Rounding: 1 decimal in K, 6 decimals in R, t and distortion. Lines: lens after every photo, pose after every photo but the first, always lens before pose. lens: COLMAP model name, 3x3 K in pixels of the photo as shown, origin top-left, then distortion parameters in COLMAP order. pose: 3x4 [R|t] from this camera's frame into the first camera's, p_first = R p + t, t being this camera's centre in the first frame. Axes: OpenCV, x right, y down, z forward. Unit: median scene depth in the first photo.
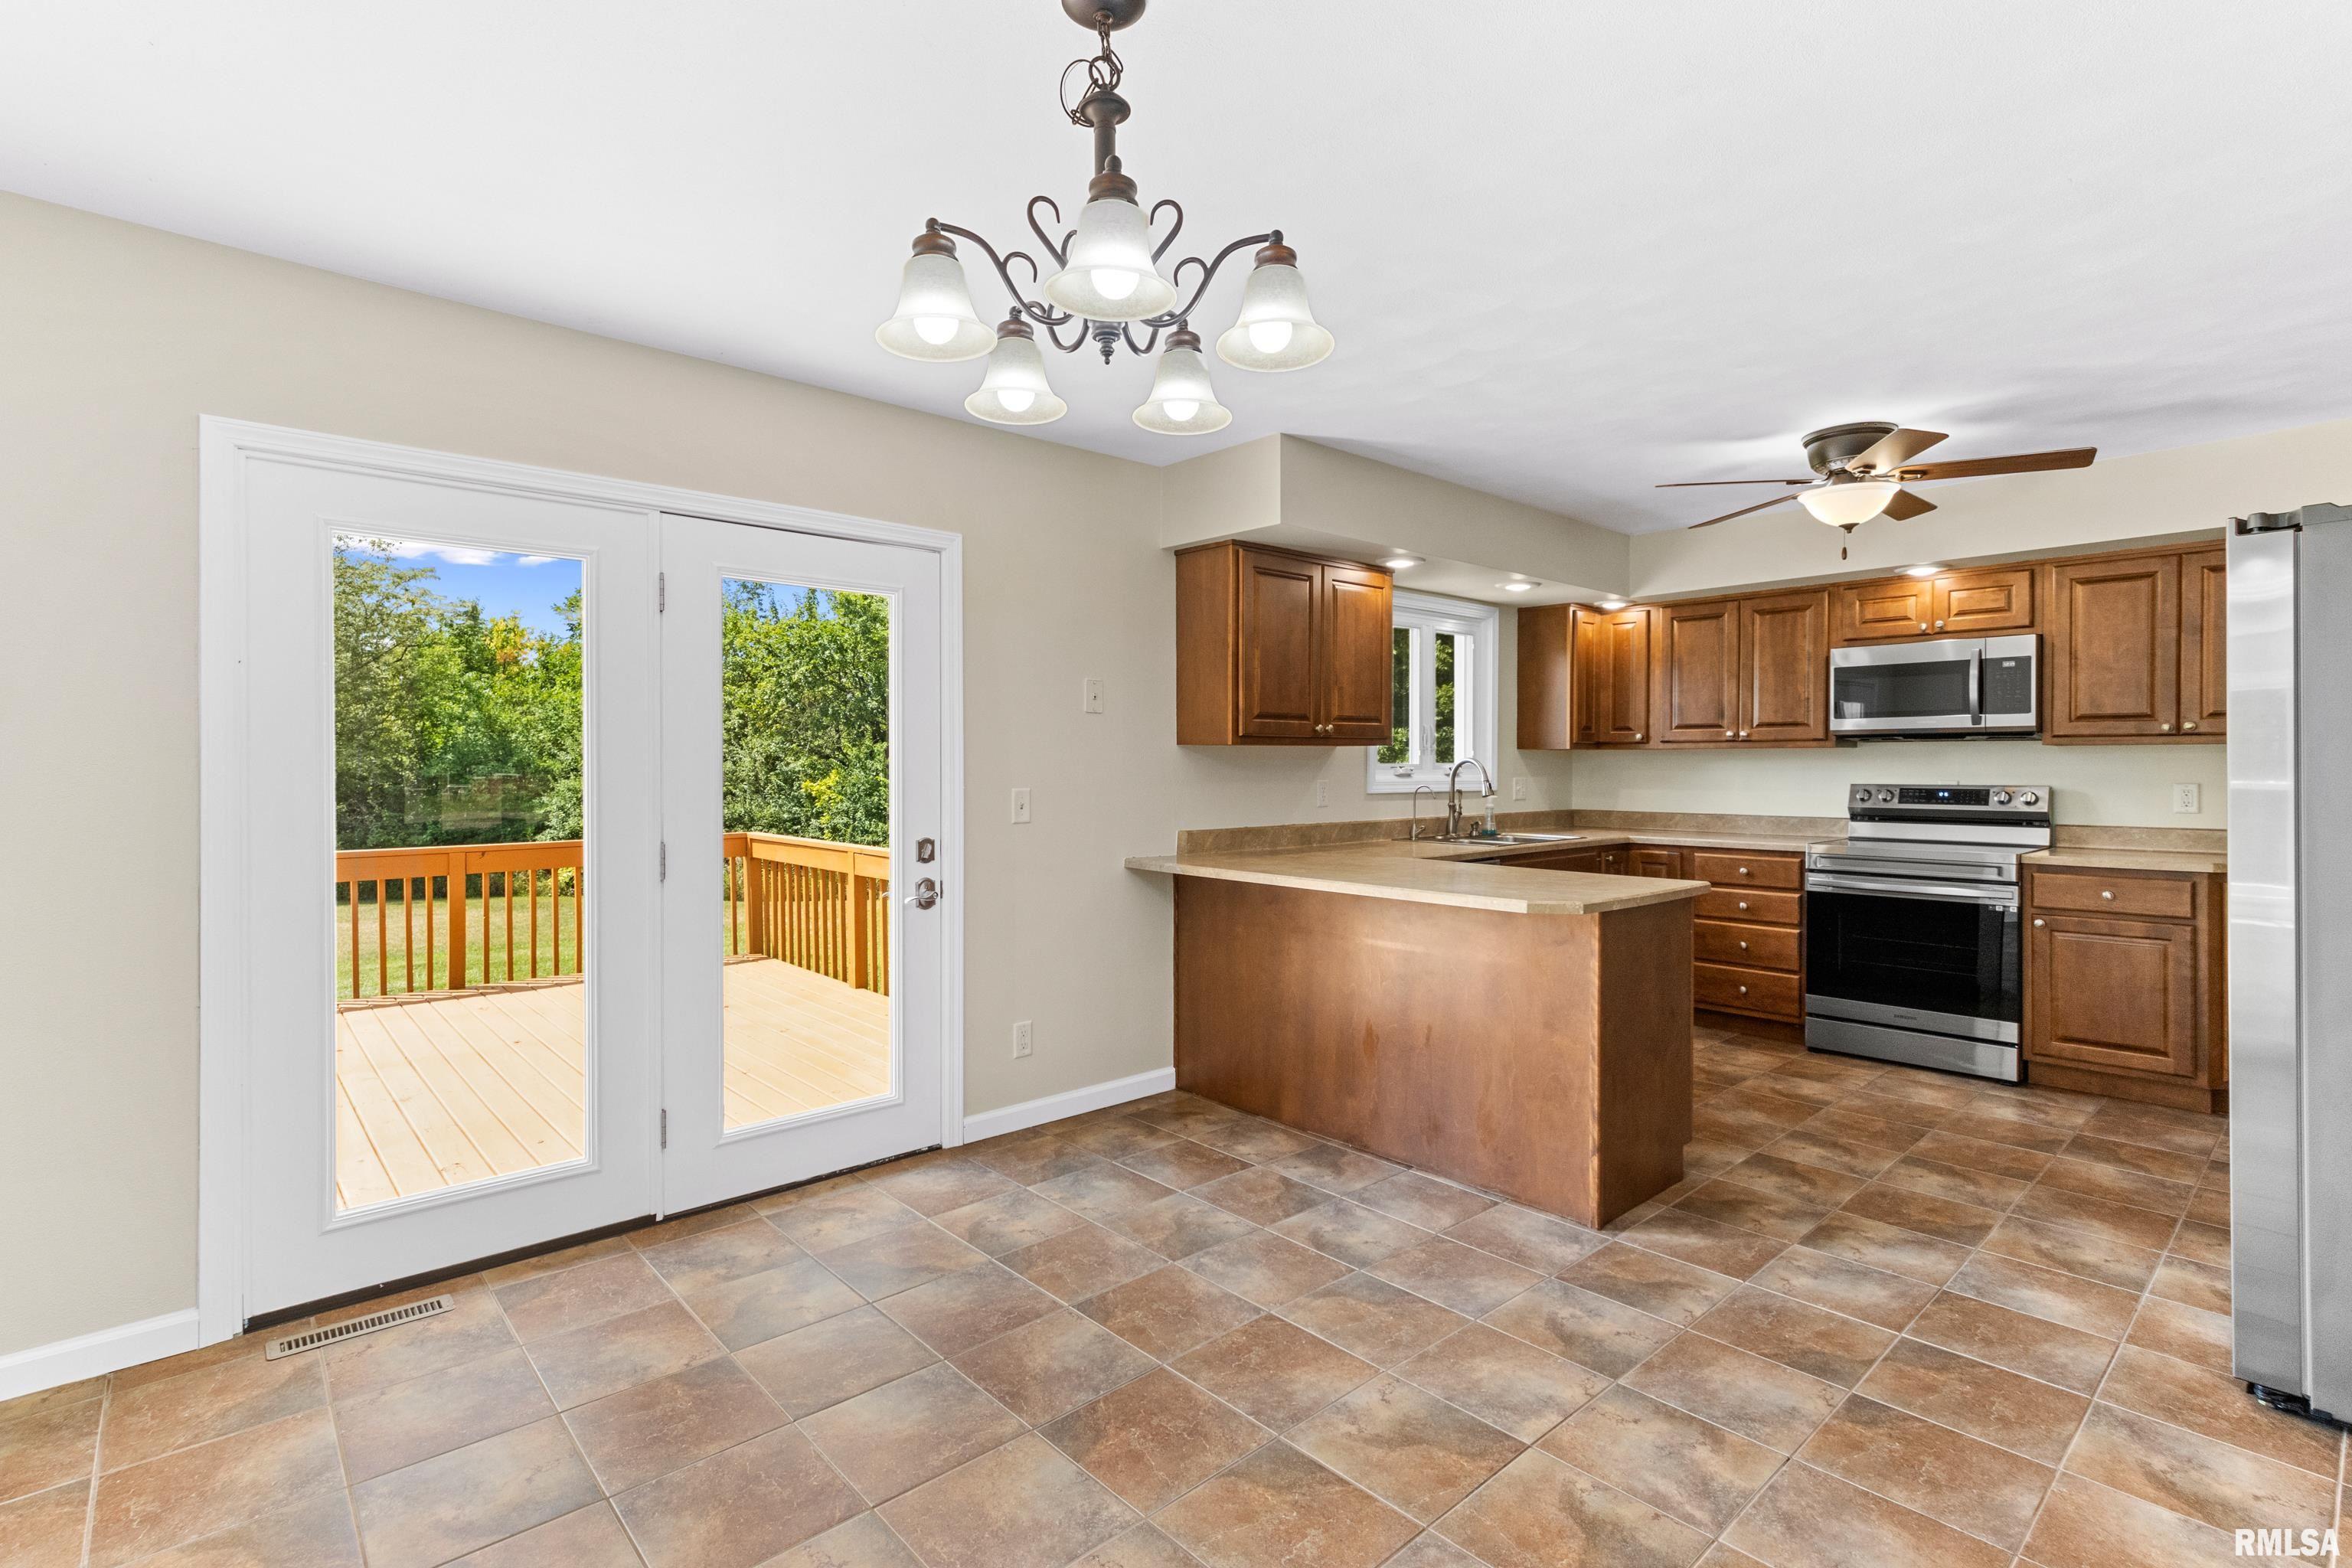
lens RADIAL K [[1091.8, 0, 1154.8], [0, 1091.8, 773.0], [0, 0, 1]] dist [0.009176, -0.014414]
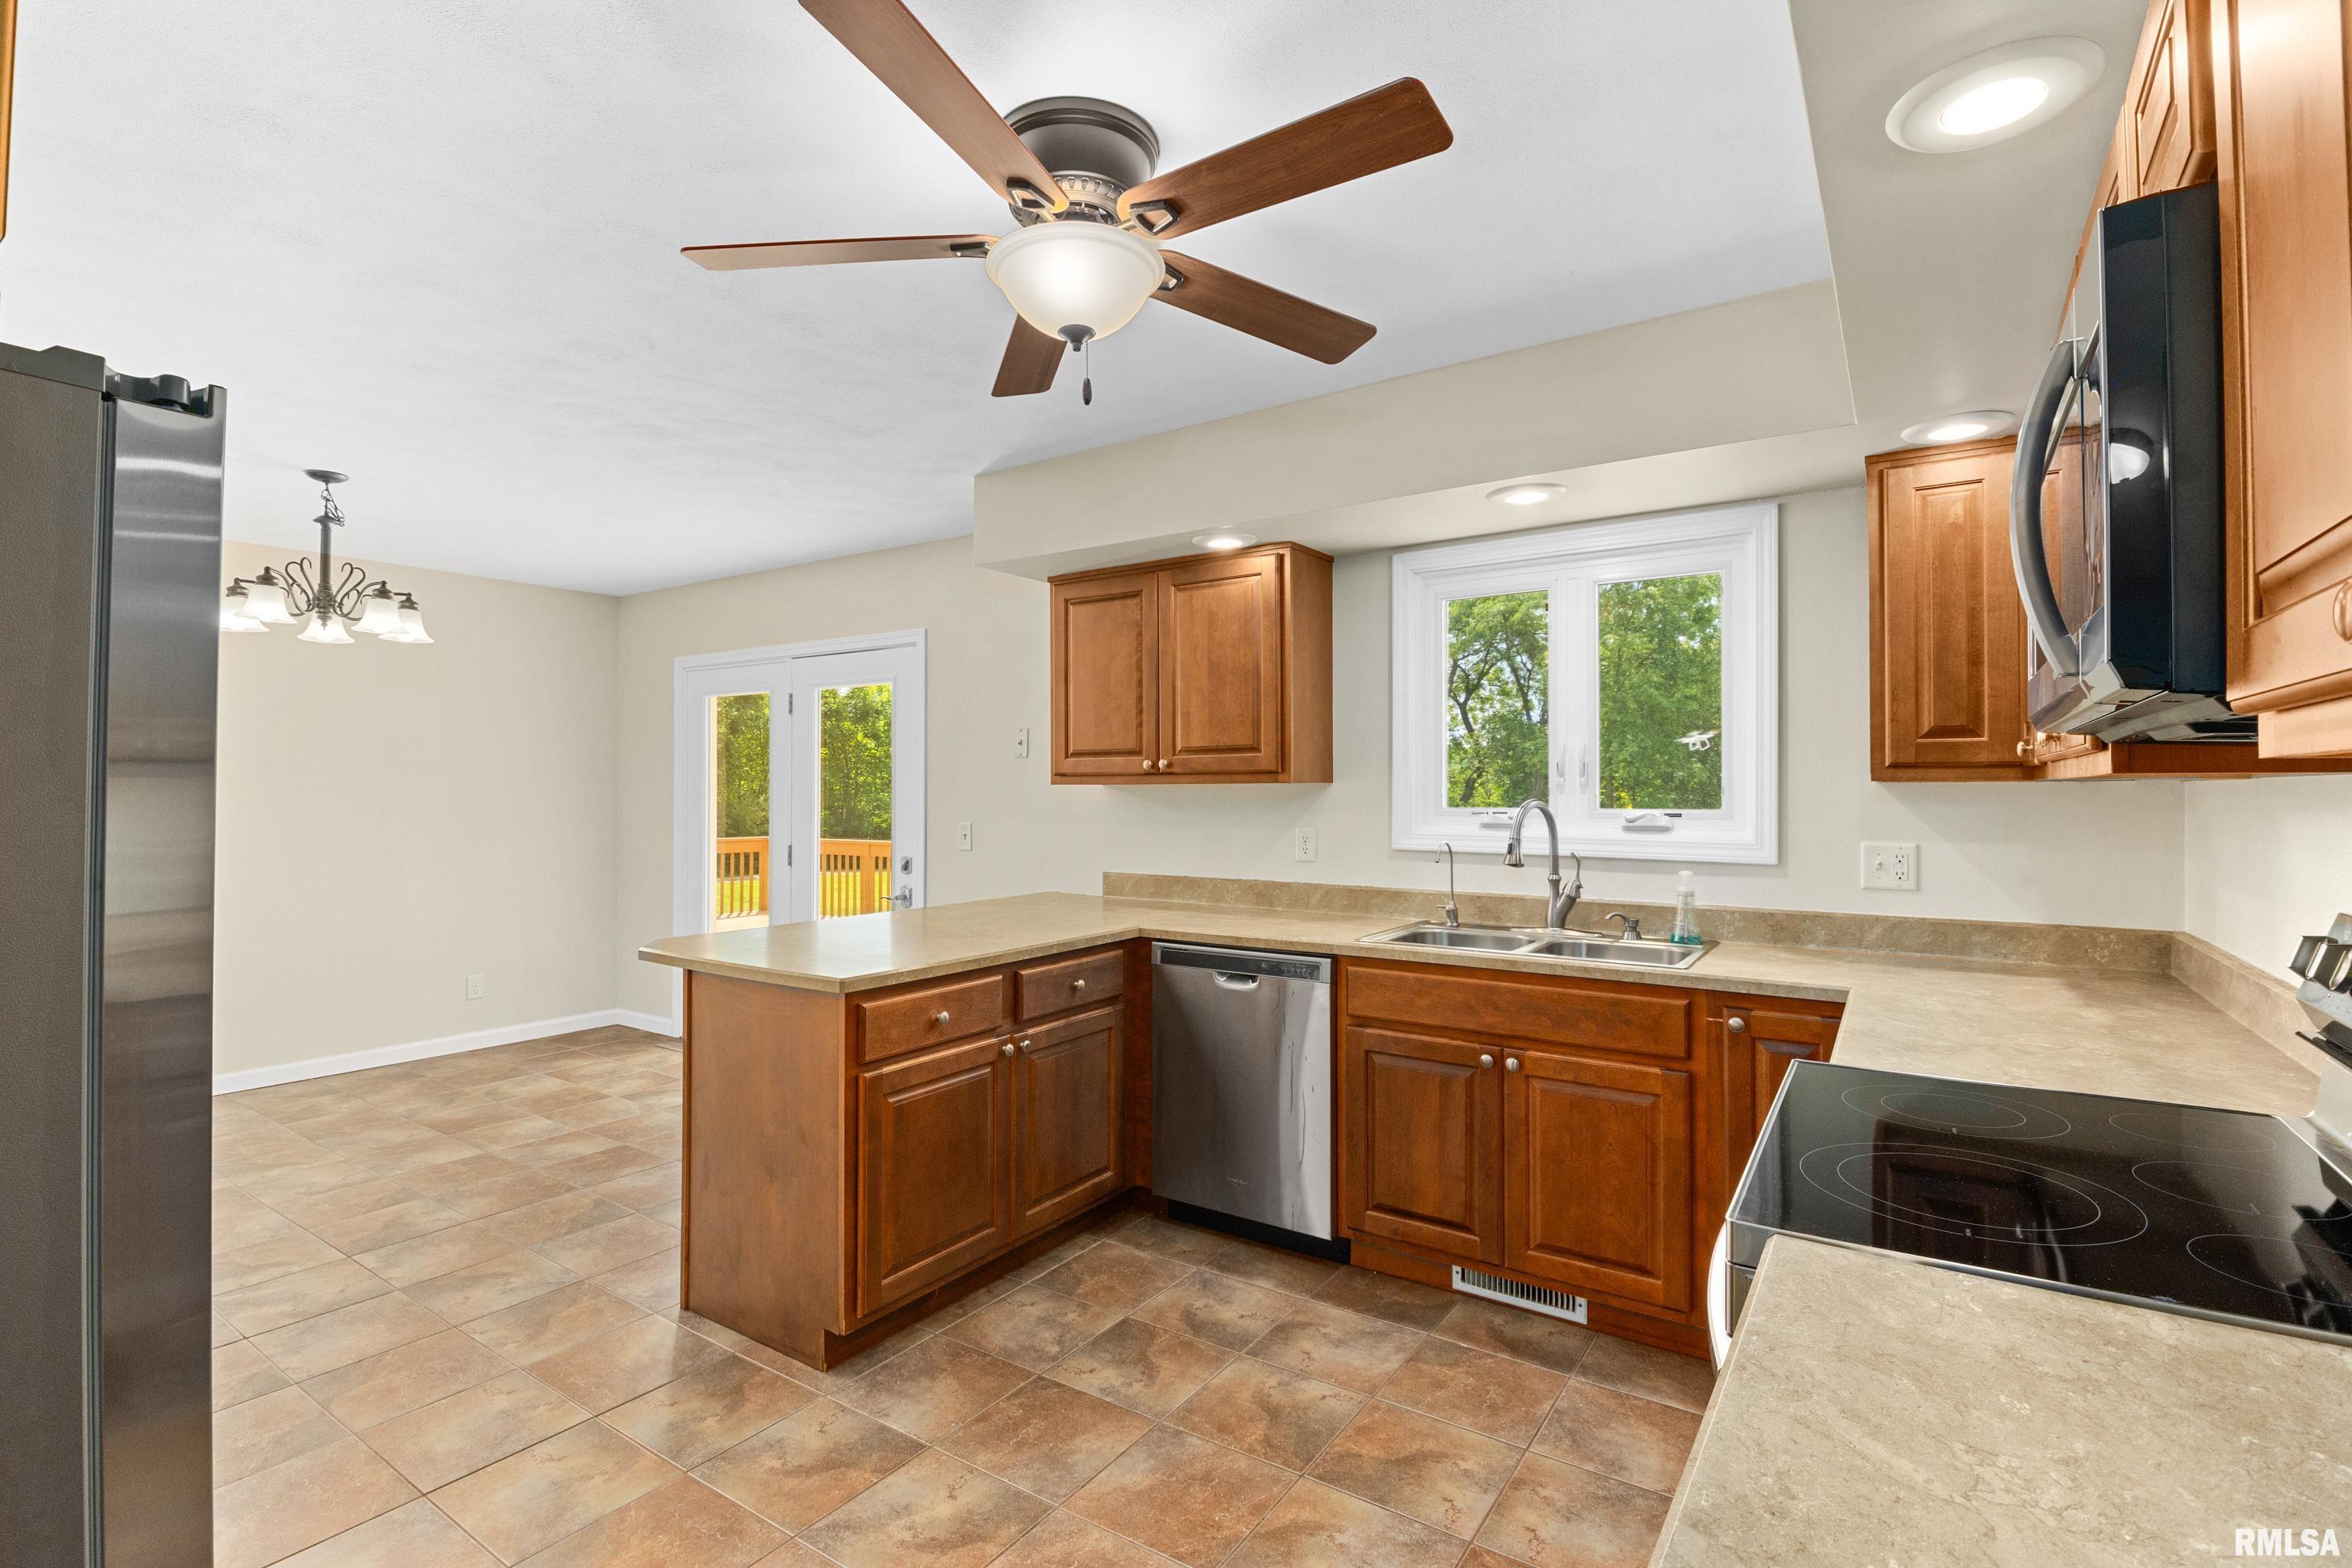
lens RADIAL K [[1091.8, 0, 1165.0], [0, 1091.8, 776.8], [0, 0, 1]] dist [0.009176, -0.014414]
pose [[0.246730, -0.006551, -0.969062, 1.121802], [-0.008222, 0.999927, -0.008853, -0.027106], [0.969049, 0.010152, 0.246658, 0.918210]]
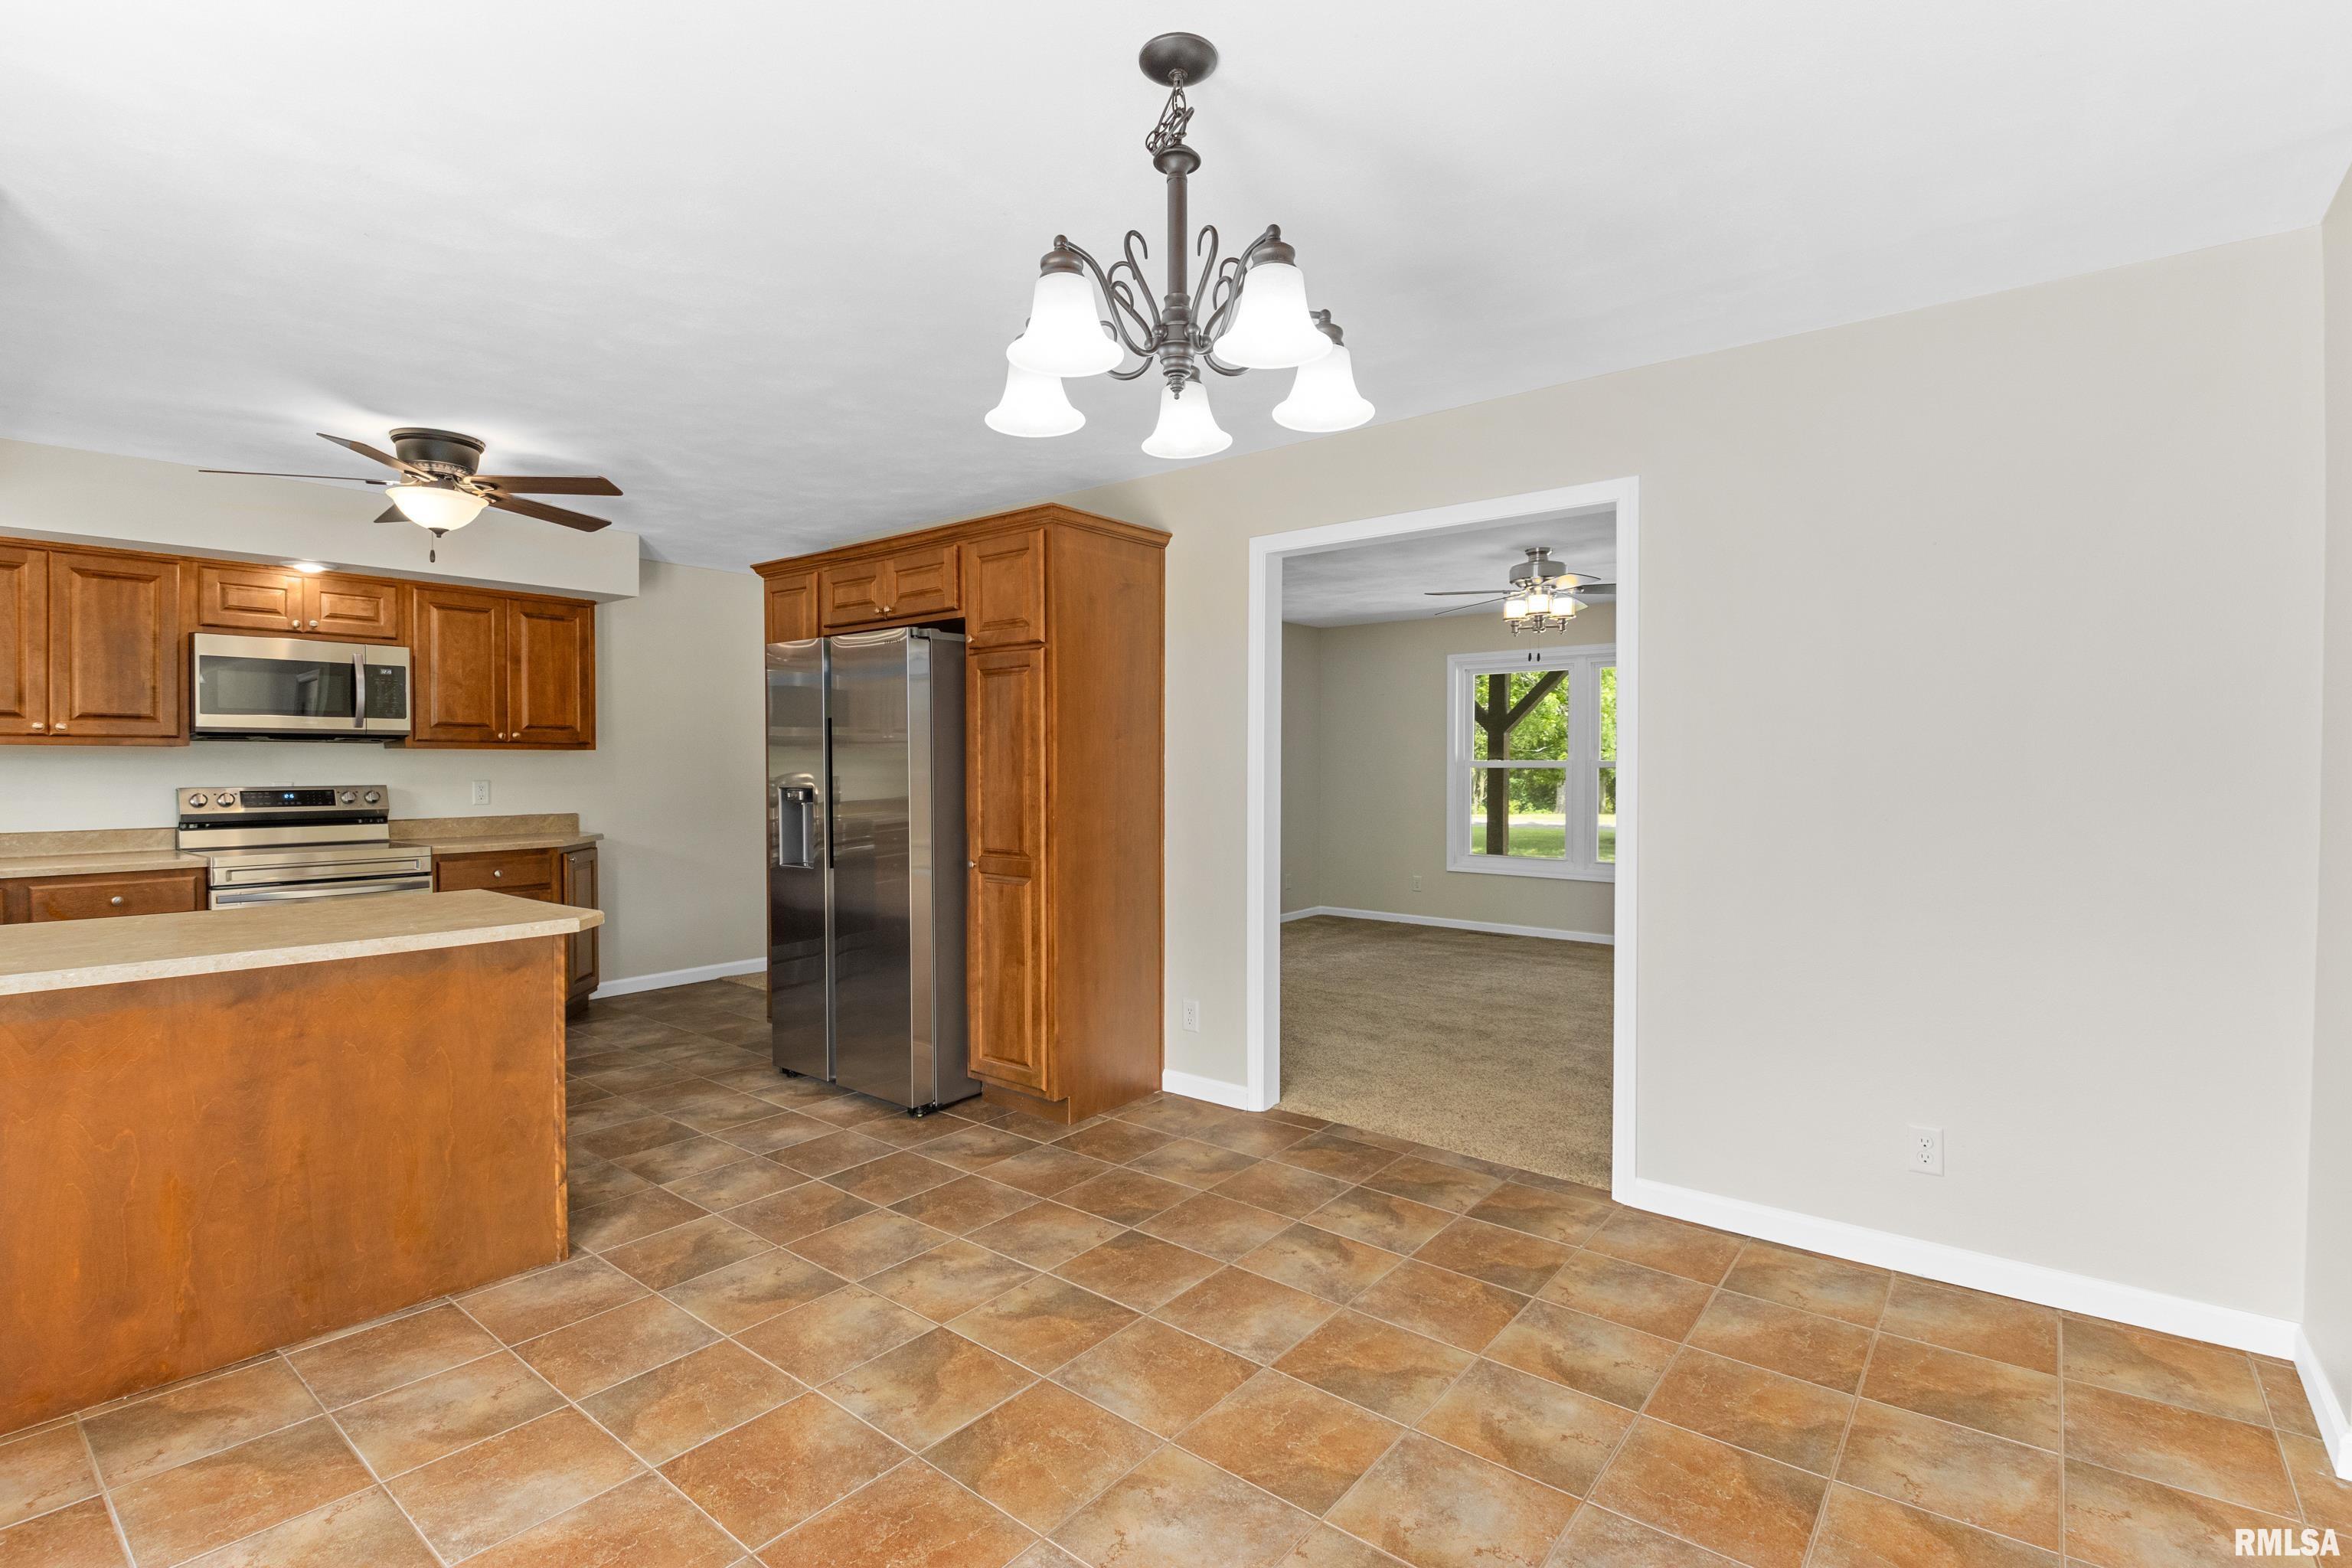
lens RADIAL K [[1091.8, 0, 1153.6], [0, 1091.8, 778.2], [0, 0, 1]] dist [0.009176, -0.014414]
pose [[-0.159685, -0.012579, 0.987088, -0.475961], [0.006705, 0.999882, 0.013827, -0.006207], [-0.987145, 0.008826, -0.159581, 0.508626]]
